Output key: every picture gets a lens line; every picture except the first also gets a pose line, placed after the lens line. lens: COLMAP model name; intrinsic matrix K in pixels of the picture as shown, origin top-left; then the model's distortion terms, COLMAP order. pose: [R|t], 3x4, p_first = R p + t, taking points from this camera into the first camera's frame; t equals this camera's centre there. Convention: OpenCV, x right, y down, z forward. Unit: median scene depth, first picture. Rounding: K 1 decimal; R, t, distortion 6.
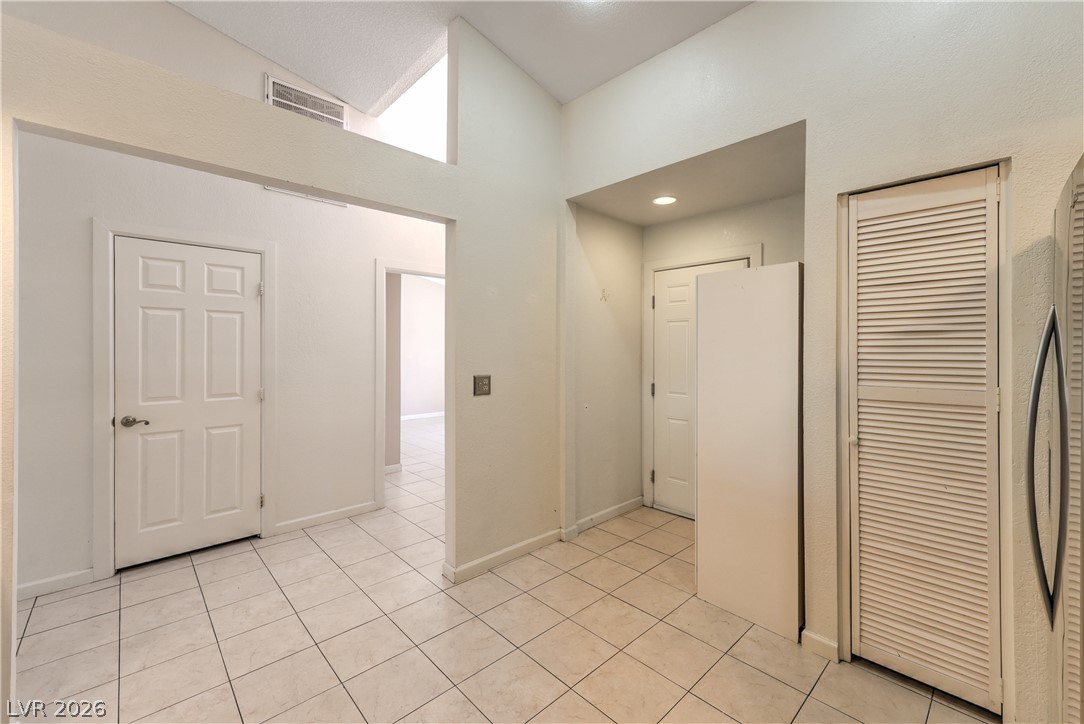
lens RADIAL K [[440.1, 0, 543.3], [0, 440.1, 350.8], [0, 0, 1]] dist [0.002641, 0.000266]
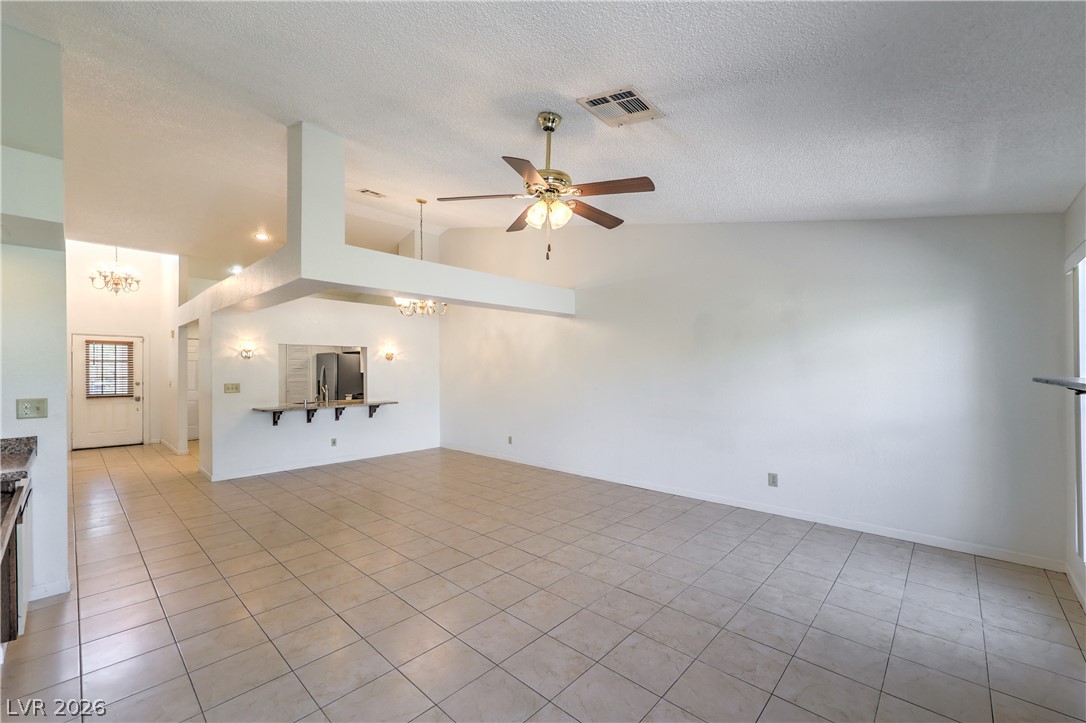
lens RADIAL K [[441.0, 0, 549.2], [0, 441.0, 368.3], [0, 0, 1]] dist [0.002641, 0.000266]
pose [[-0.070228, 0.001993, 0.997529, -3.075632], [0.005101, 0.999986, -0.001639, -0.013517], [-0.997518, 0.004974, -0.070237, -1.089413]]
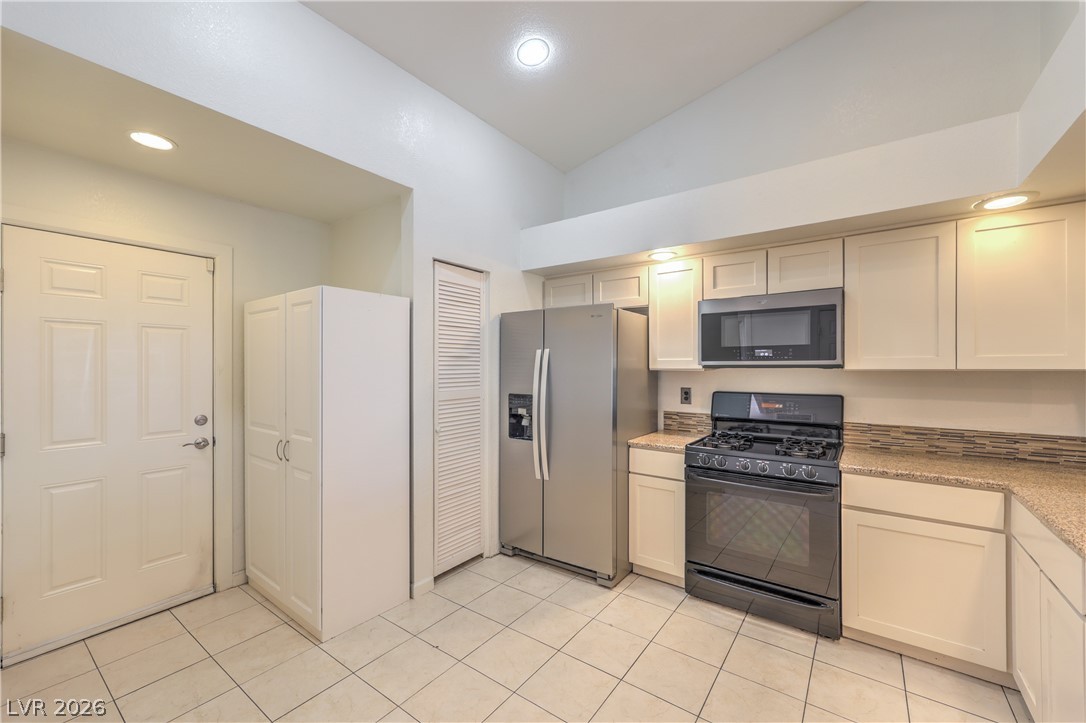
lens RADIAL K [[441.0, 0, 543.5], [0, 441.0, 366.8], [0, 0, 1]] dist [0.002641, 0.000266]
pose [[-0.183267, -0.002133, 0.983061, -0.559690], [0.004239, 0.999987, 0.002960, -0.005467], [-0.983054, 0.004709, -0.183256, 0.645916]]
